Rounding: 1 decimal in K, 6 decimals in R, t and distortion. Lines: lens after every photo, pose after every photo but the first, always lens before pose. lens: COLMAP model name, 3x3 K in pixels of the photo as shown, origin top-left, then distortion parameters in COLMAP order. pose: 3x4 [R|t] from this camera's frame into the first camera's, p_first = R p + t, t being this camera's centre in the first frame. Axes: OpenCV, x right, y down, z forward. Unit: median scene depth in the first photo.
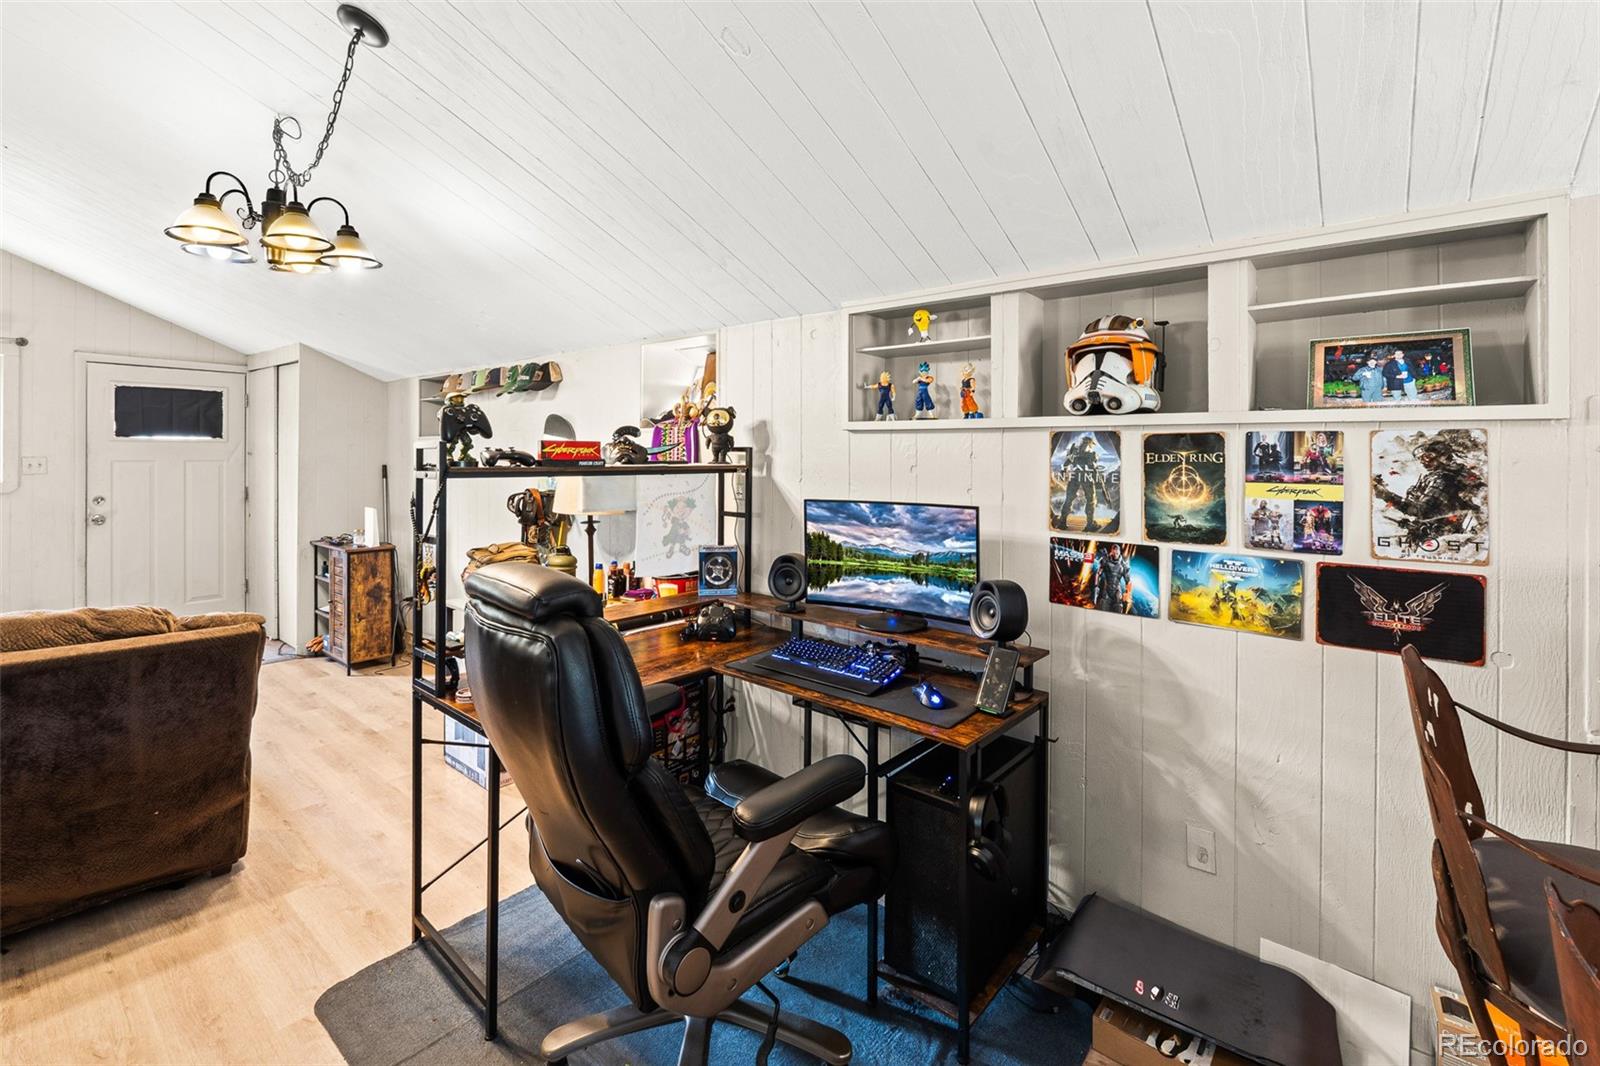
lens RADIAL K [[708.8, 0, 797.5], [0, 708.8, 455.5], [0, 0, 1]] dist [-0.005173, -0.000336]
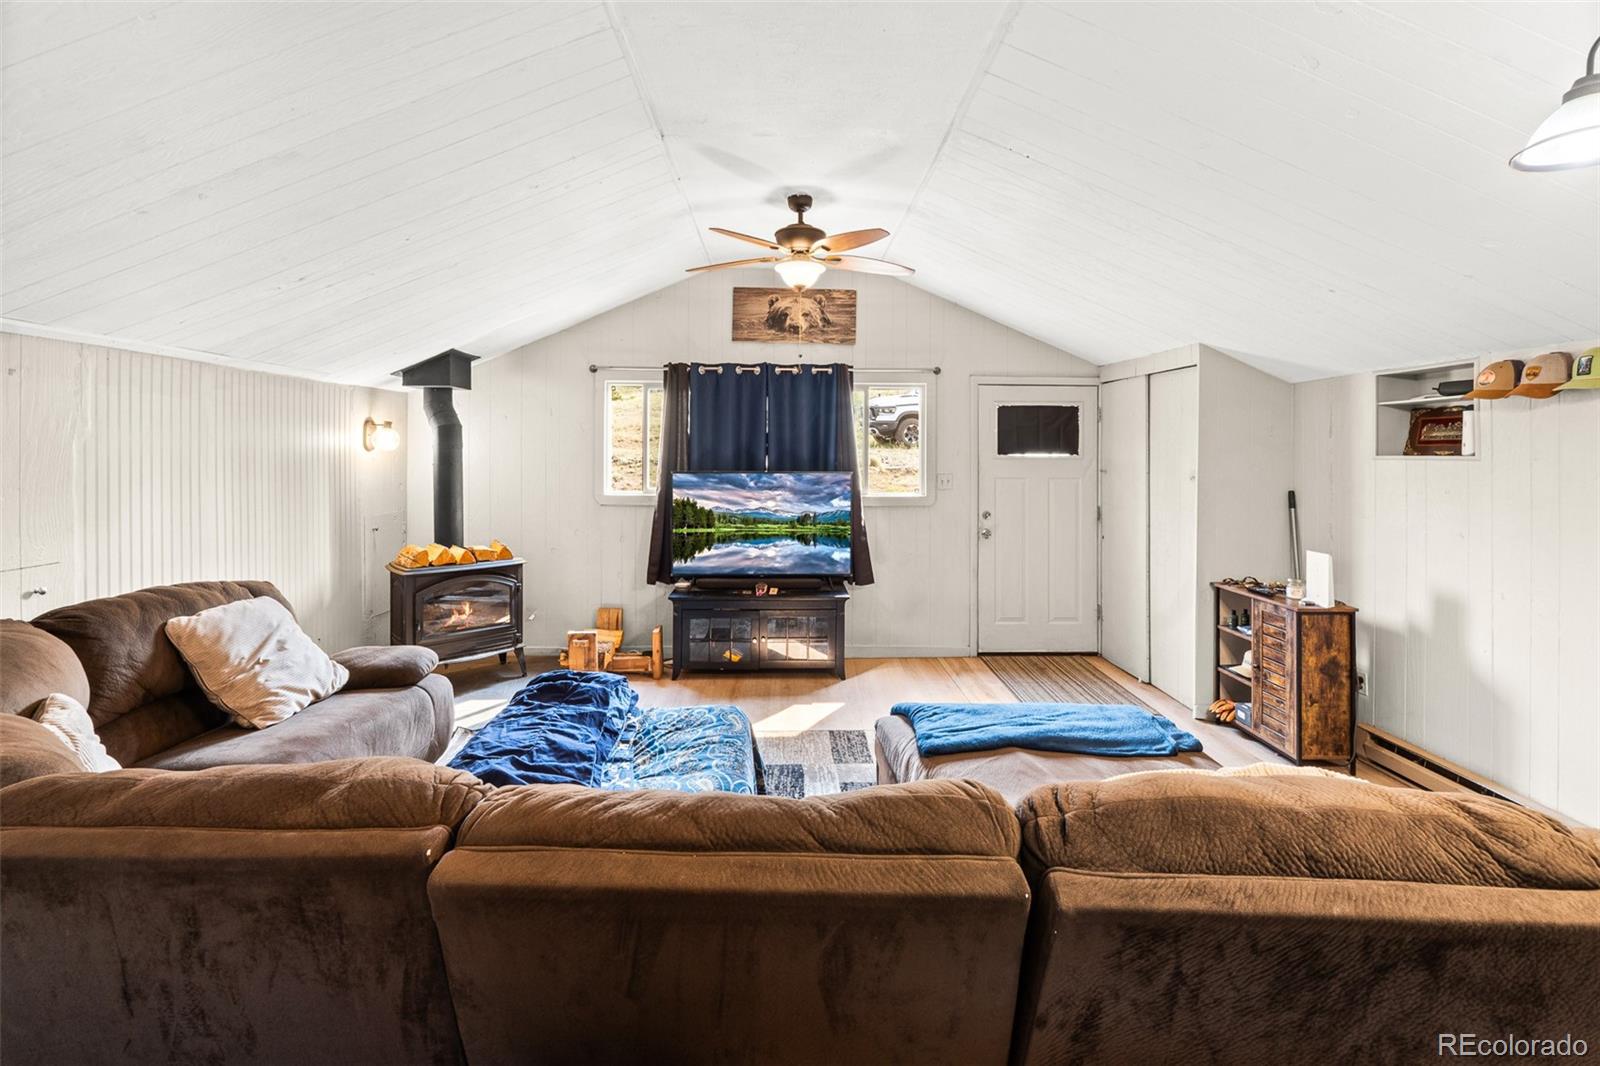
lens RADIAL K [[708.8, 0, 797.5], [0, 708.8, 455.5], [0, 0, 1]] dist [-0.005173, -0.000336]
pose [[0.652599, 0.002078, -0.757701, -0.951952], [-0.003406, 0.999994, -0.000191, -0.063099], [0.757696, 0.002705, 0.652602, 0.235616]]
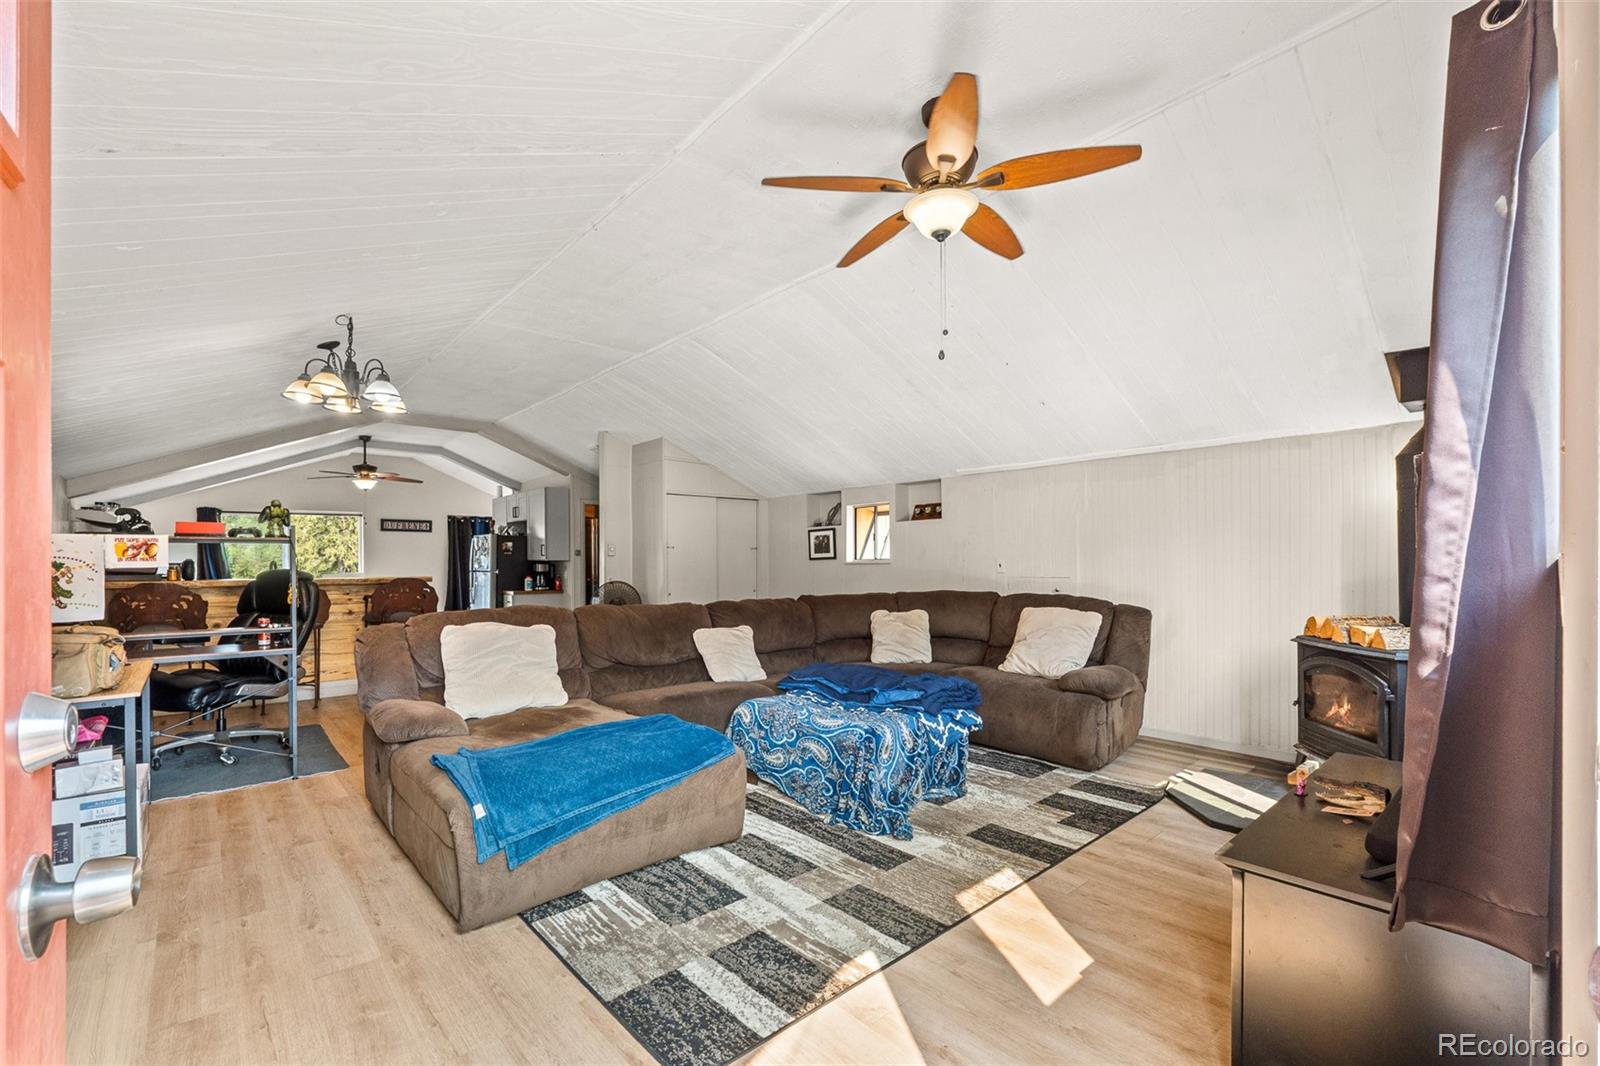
lens RADIAL K [[690.7, 0, 799.9], [0, 690.7, 562.6], [0, 0, 1]] dist [0.008356, -0.000047]
pose [[-0.987194, 0.001077, 0.159519, -2.364298], [0.000968, 0.999999, -0.000760, 0.096431], [-0.159520, -0.000595, -0.987195, 2.839757]]
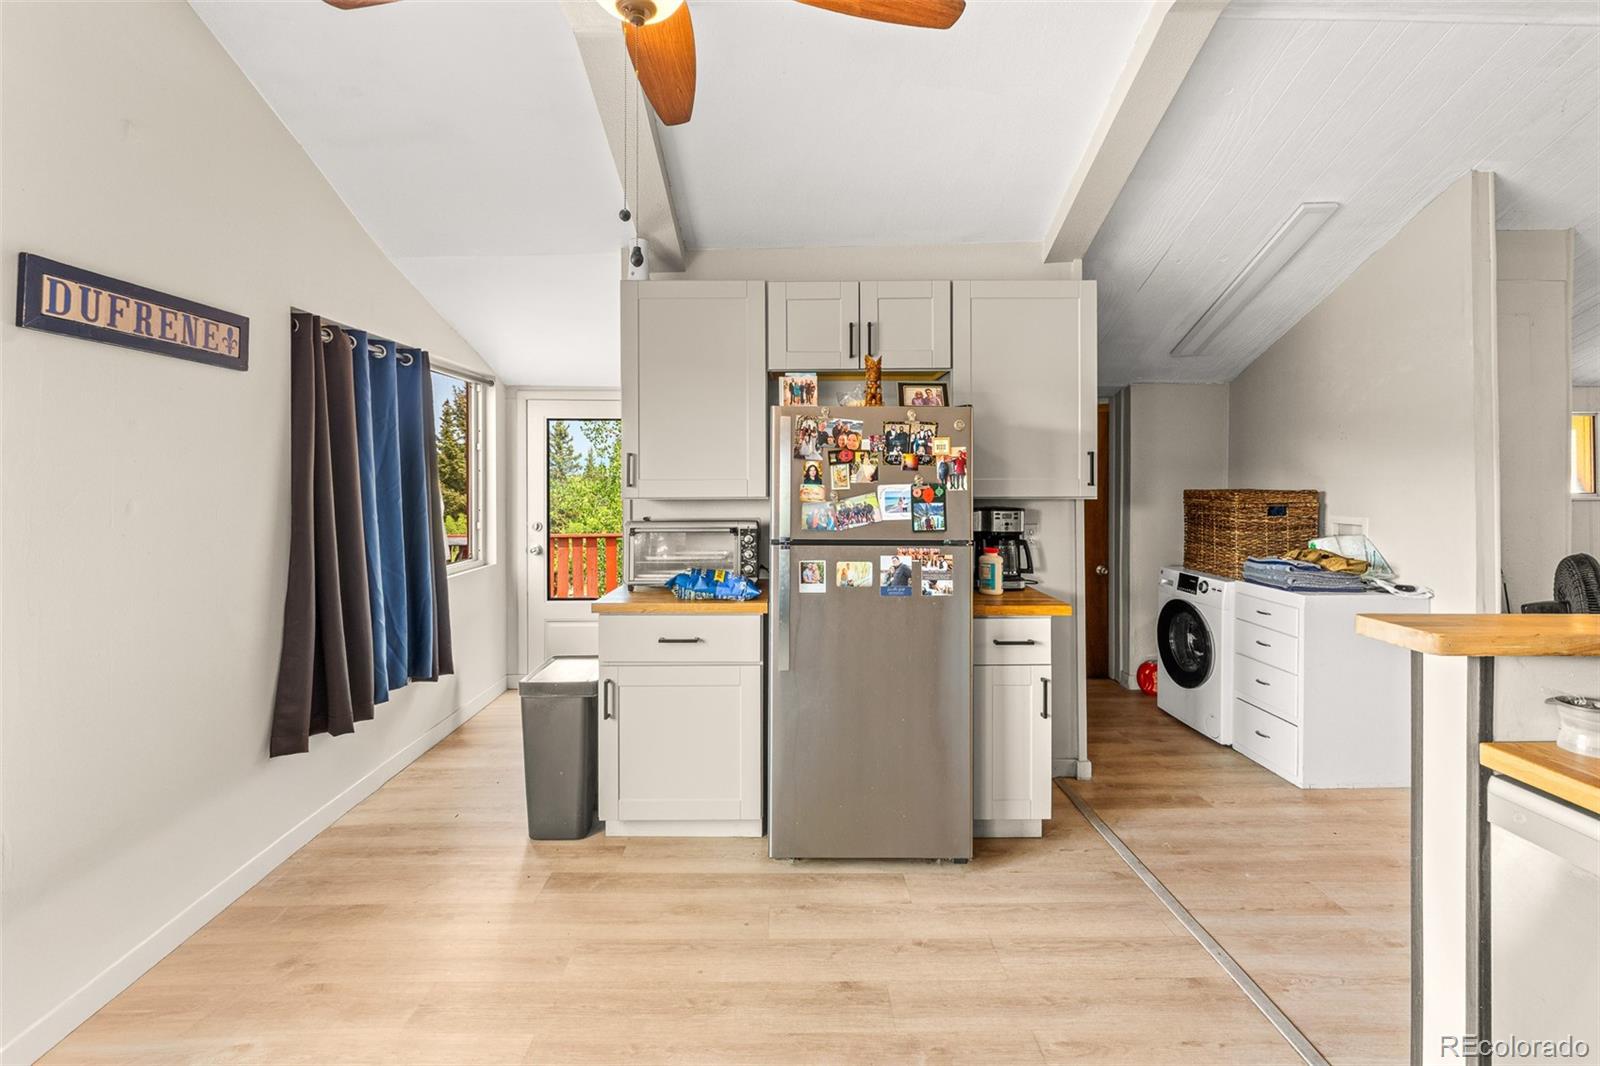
lens RADIAL K [[692.3, 0, 795.0], [0, 692.3, 488.1], [0, 0, 1]] dist [-0.004434, -0.000347]
pose [[-0.770289, 0.006647, -0.637660, 1.348458], [-0.002768, 0.999901, 0.013766, 0.032673], [0.637689, 0.012369, -0.770195, -0.522841]]
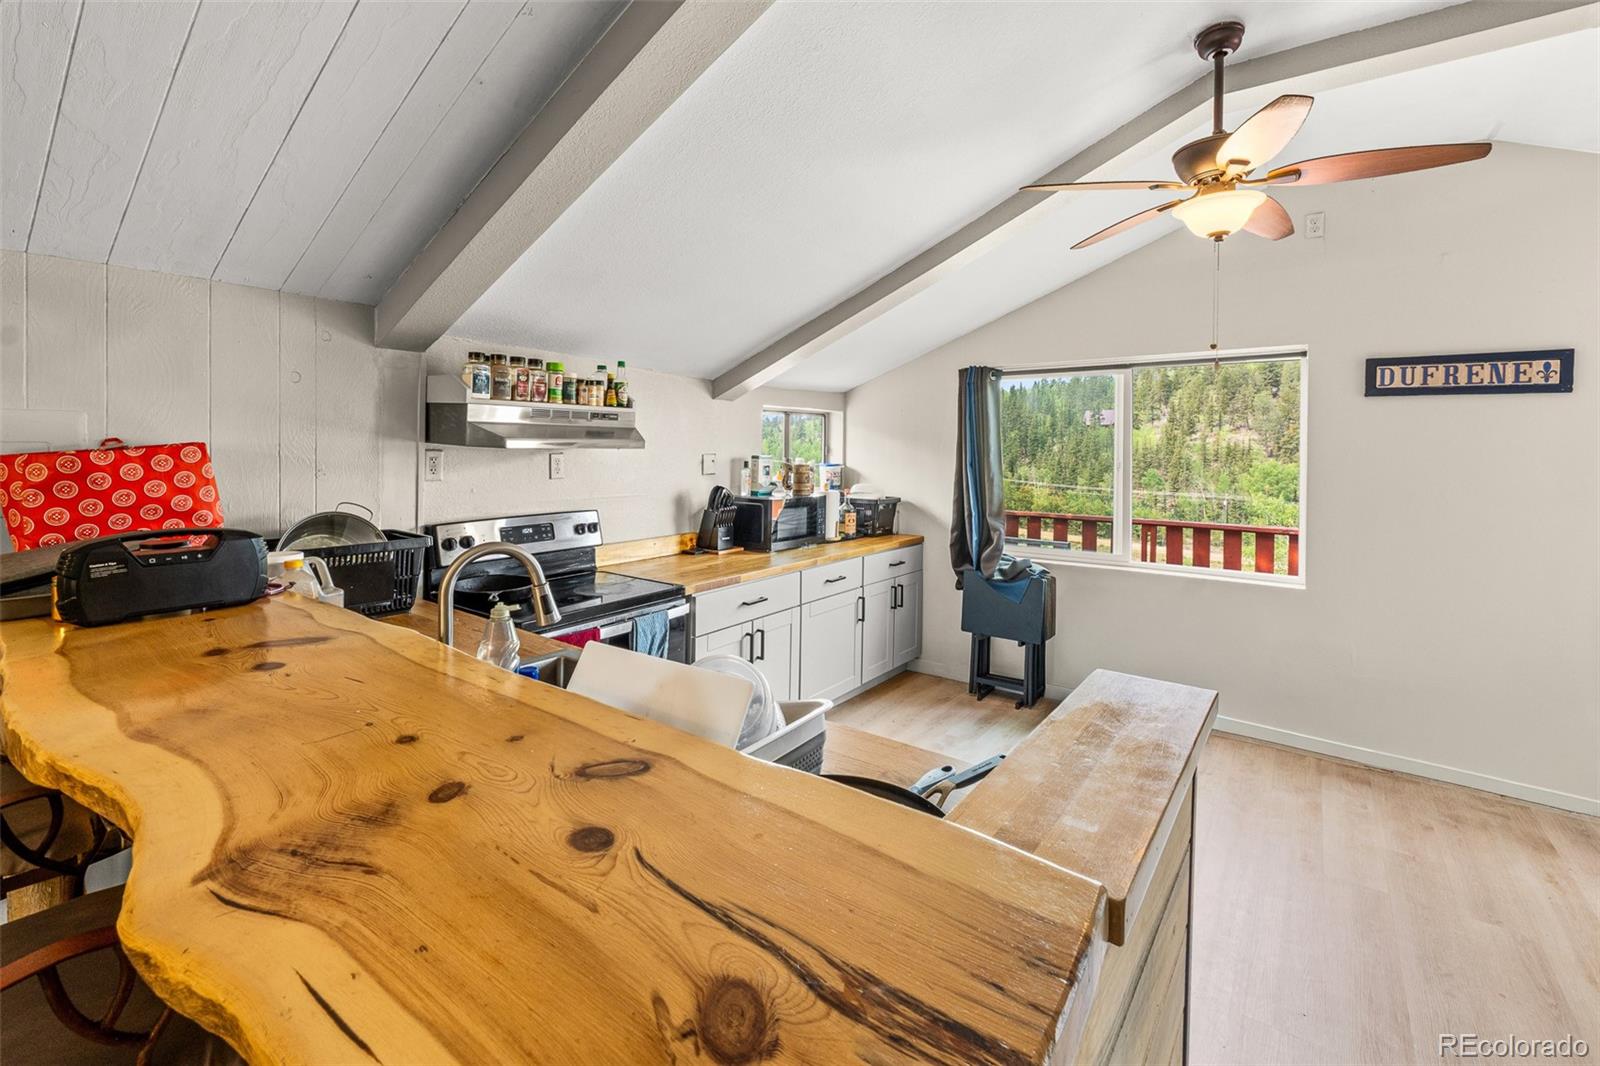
lens RADIAL K [[708.2, 0, 796.3], [0, 708.2, 448.6], [0, 0, 1]] dist [-0.005626, -0.000901]
pose [[-0.048216, -0.010227, 0.998785, -0.074871], [-0.008994, 0.999911, 0.009804, -0.027854], [-0.998796, -0.008510, -0.048304, -0.321457]]
